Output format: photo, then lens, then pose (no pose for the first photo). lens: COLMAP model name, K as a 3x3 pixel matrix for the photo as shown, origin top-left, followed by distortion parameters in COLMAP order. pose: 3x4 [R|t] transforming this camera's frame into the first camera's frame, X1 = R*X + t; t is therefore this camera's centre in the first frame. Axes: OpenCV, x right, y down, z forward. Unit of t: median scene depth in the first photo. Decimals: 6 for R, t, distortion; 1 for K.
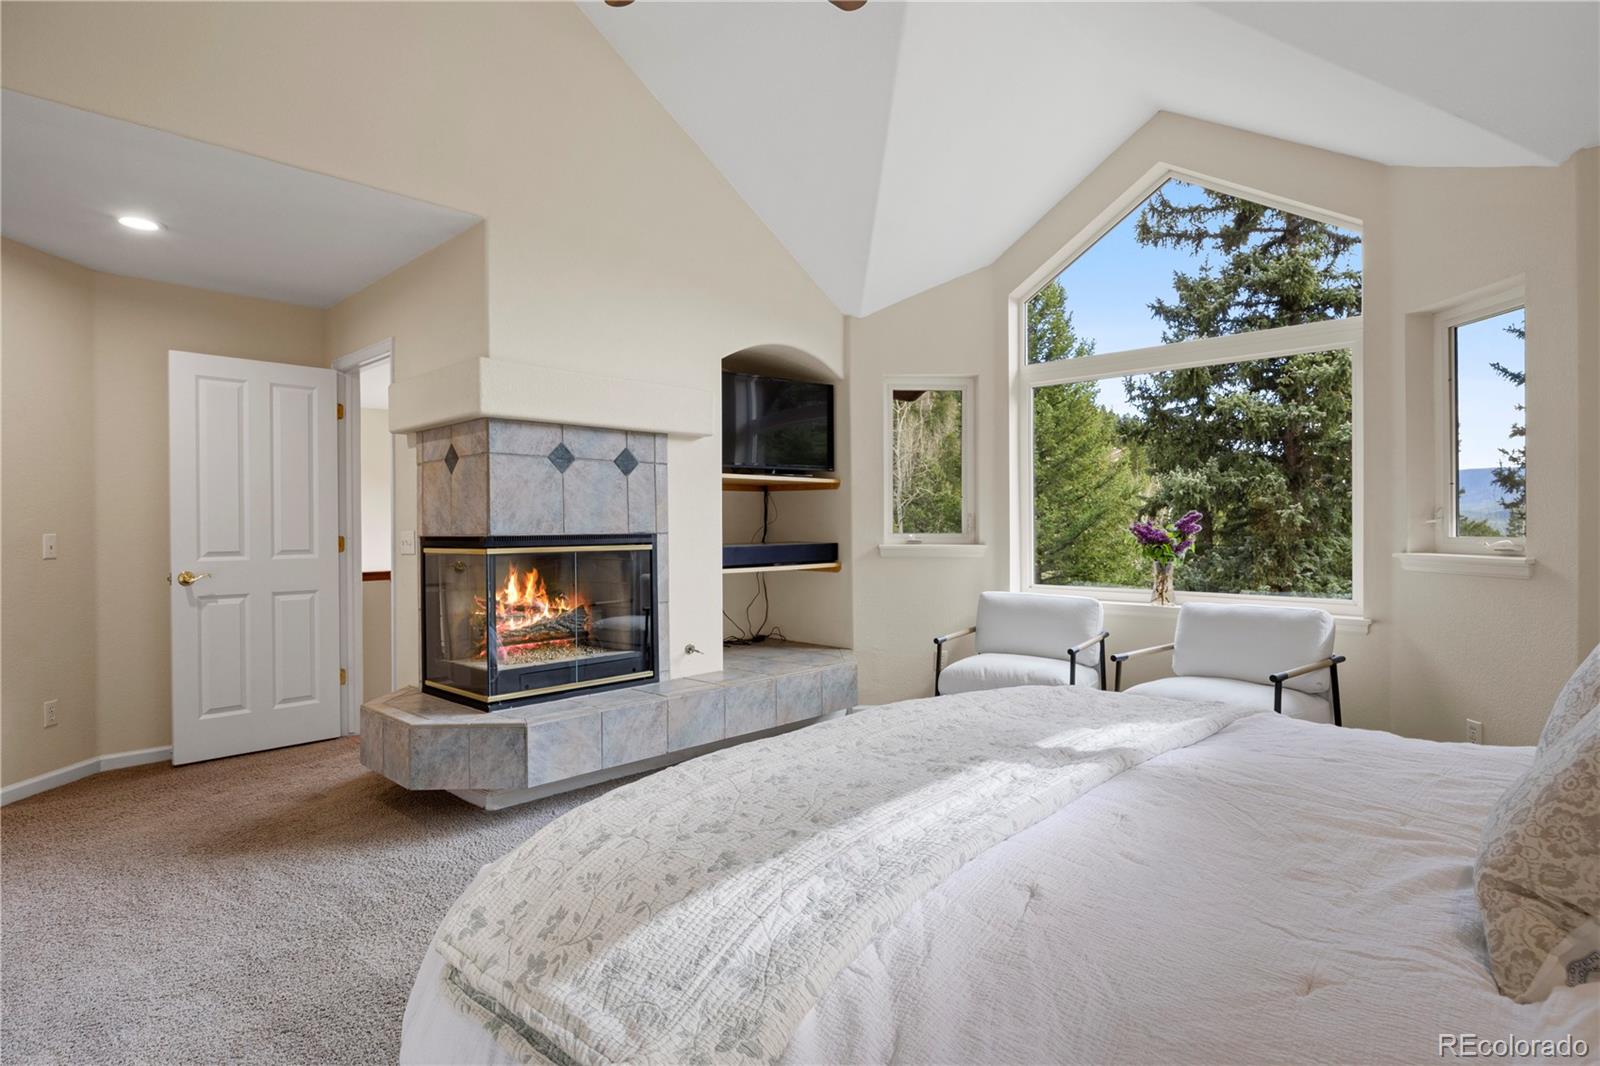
lens RADIAL K [[824.9, 0, 800.0], [0, 824.9, 533.0], [0, 0, 1]] dist [-0.005823, -0.000831]
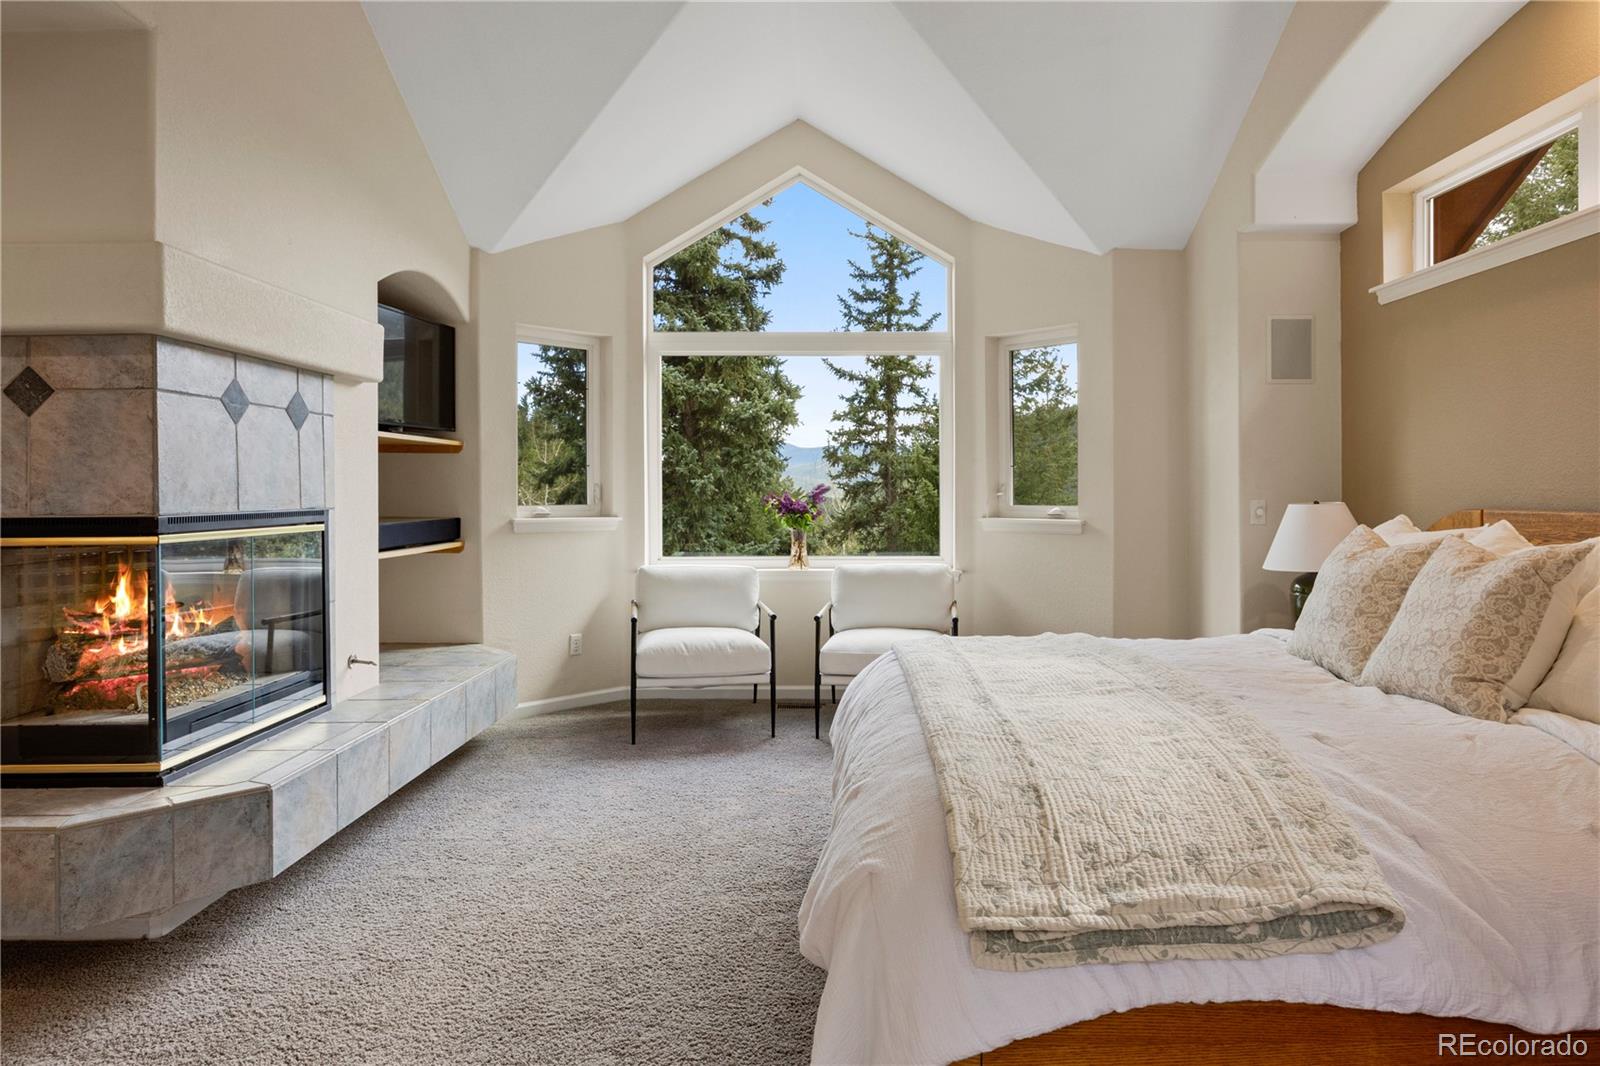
lens RADIAL K [[930.6, 0, 802.8], [0, 930.6, 493.4], [0, 0, 1]] dist [-0.000861, -0.002006]
pose [[0.732385, 0.000406, 0.680891, -0.442134], [0.005092, 0.999969, -0.006073, -0.006641], [-0.680872, 0.007915, 0.732360, 0.097693]]
